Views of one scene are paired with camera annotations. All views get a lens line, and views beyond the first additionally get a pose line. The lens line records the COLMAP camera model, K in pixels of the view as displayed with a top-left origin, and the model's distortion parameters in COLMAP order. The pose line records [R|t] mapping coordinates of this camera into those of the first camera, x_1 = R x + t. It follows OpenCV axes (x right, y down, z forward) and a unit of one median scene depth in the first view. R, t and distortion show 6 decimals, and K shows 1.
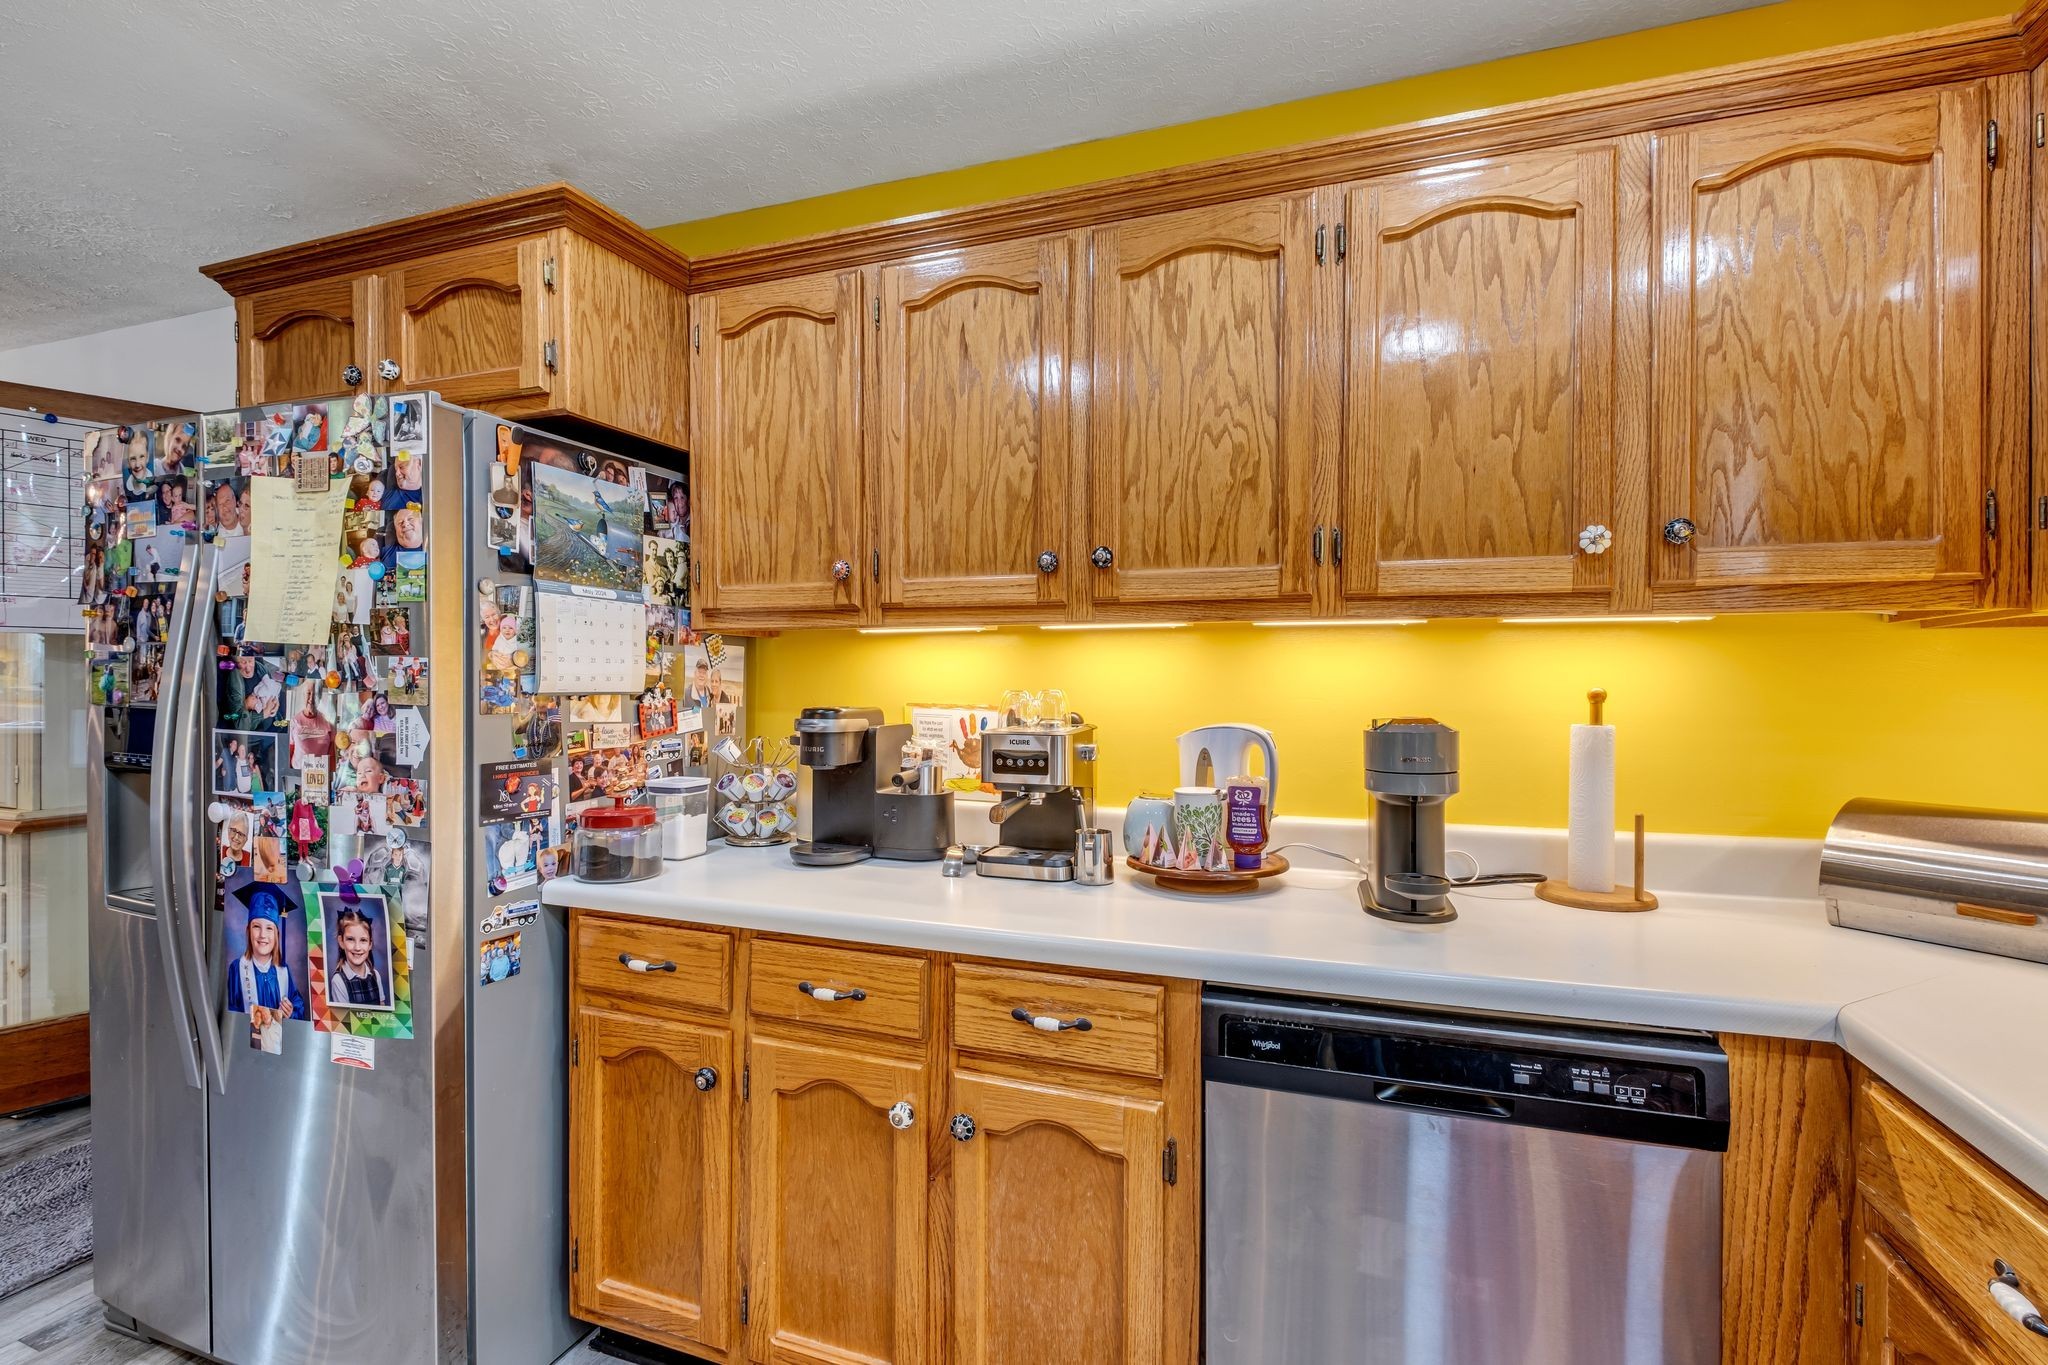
lens RADIAL K [[905.1, 0, 1029.1], [0, 905.1, 691.7], [0, 0, 1]] dist [0.000936, -0.004798]
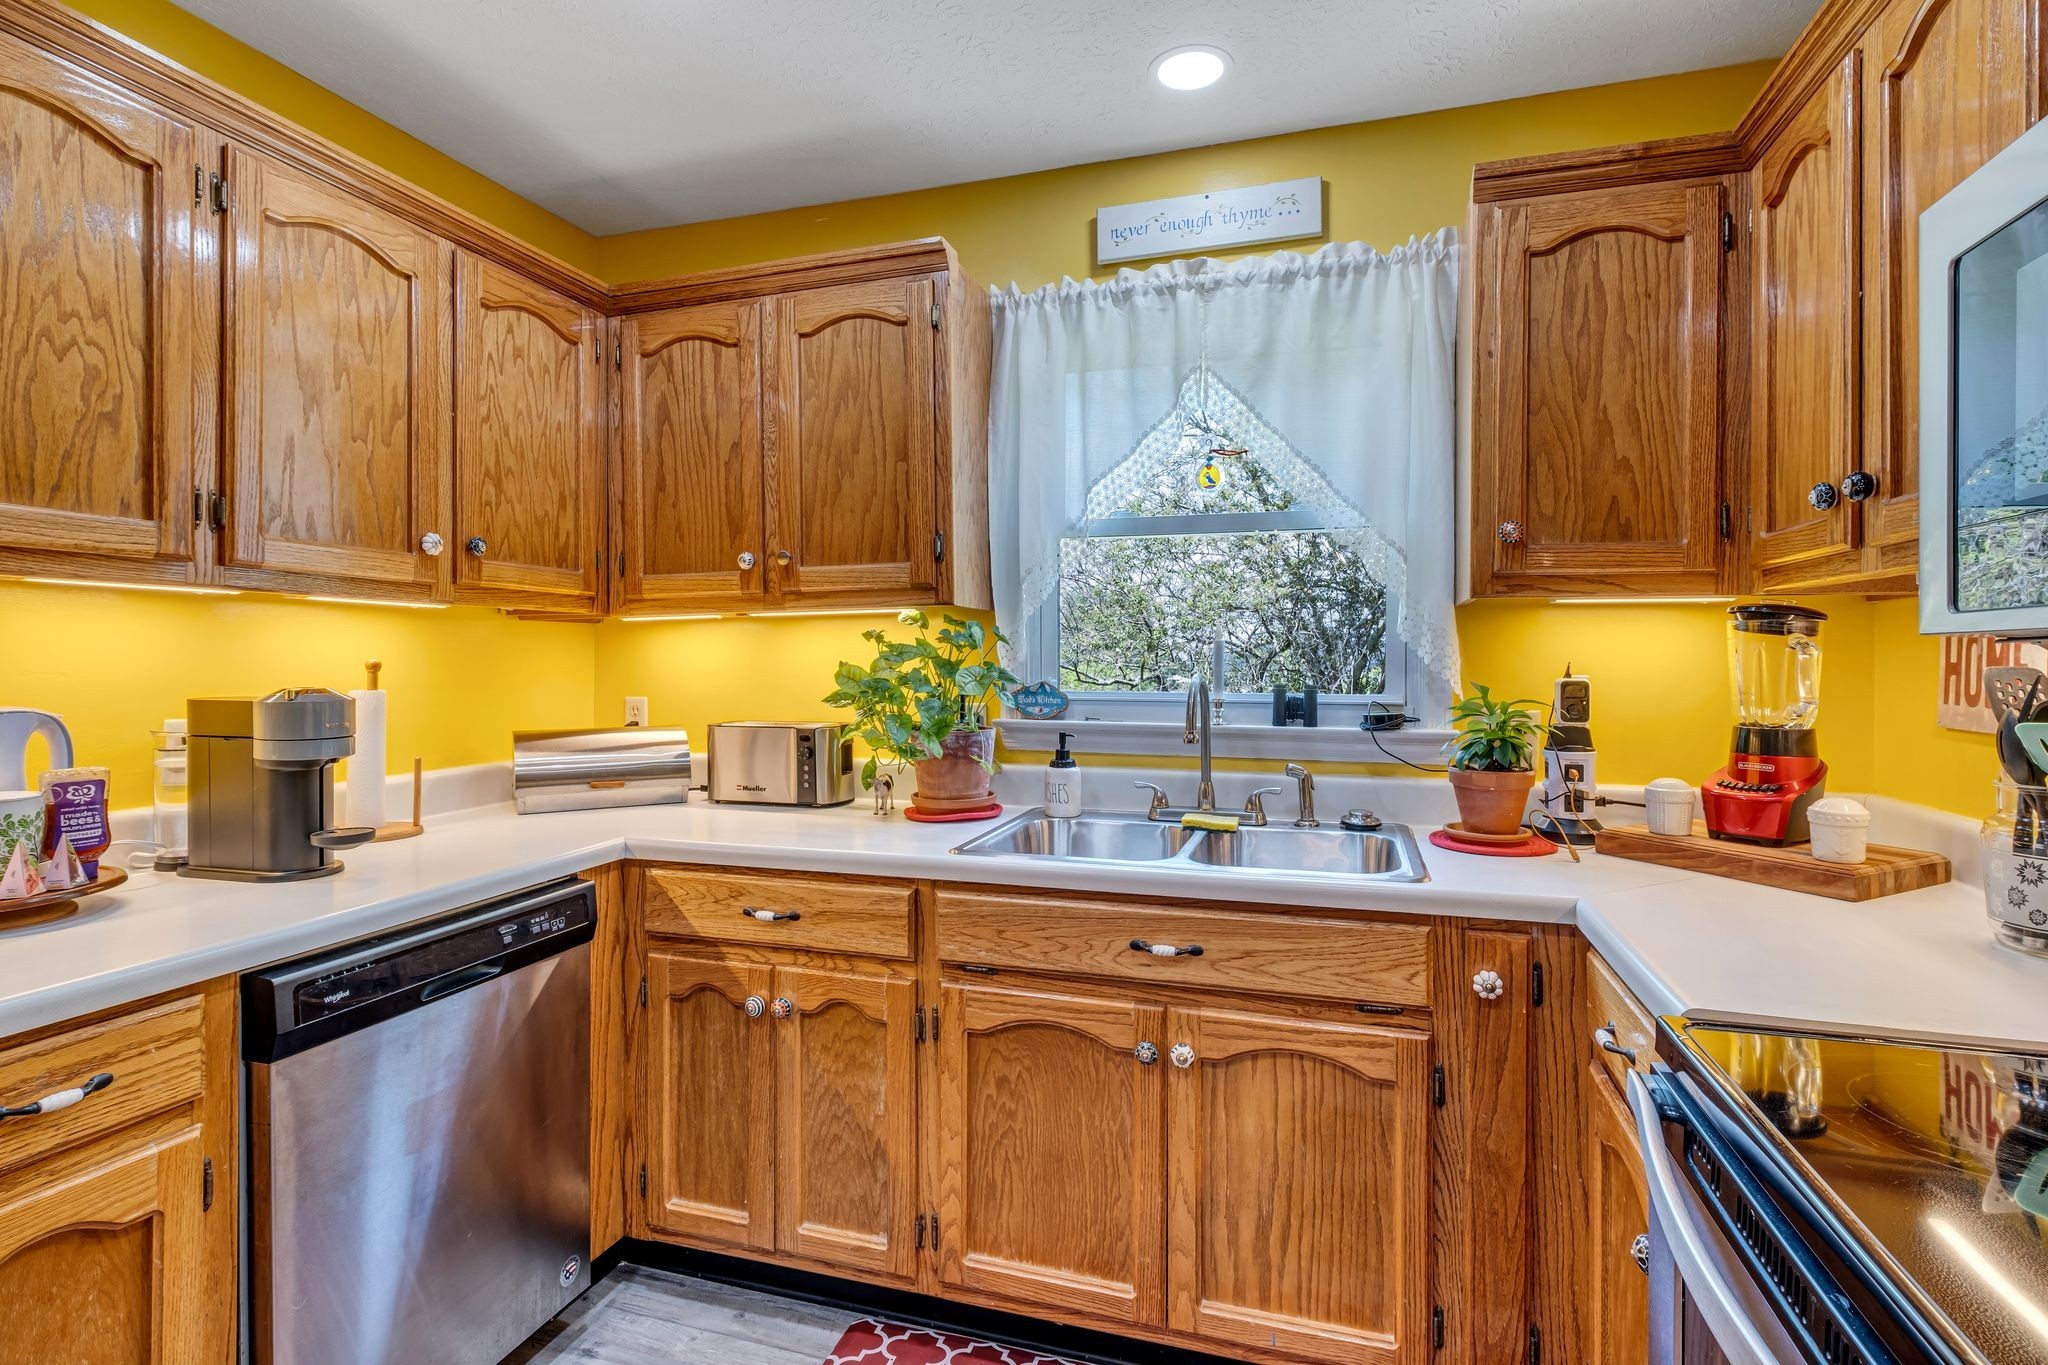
lens RADIAL K [[1050.6, 0, 1014.7], [0, 1050.6, 678.0], [0, 0, 1]] dist [-0.000415, 0.000064]
pose [[-0.035372, -0.020428, 0.999165, -0.862287], [0.006808, 0.999763, 0.020681, -0.002599], [-0.999351, 0.007534, -0.035224, 0.215627]]
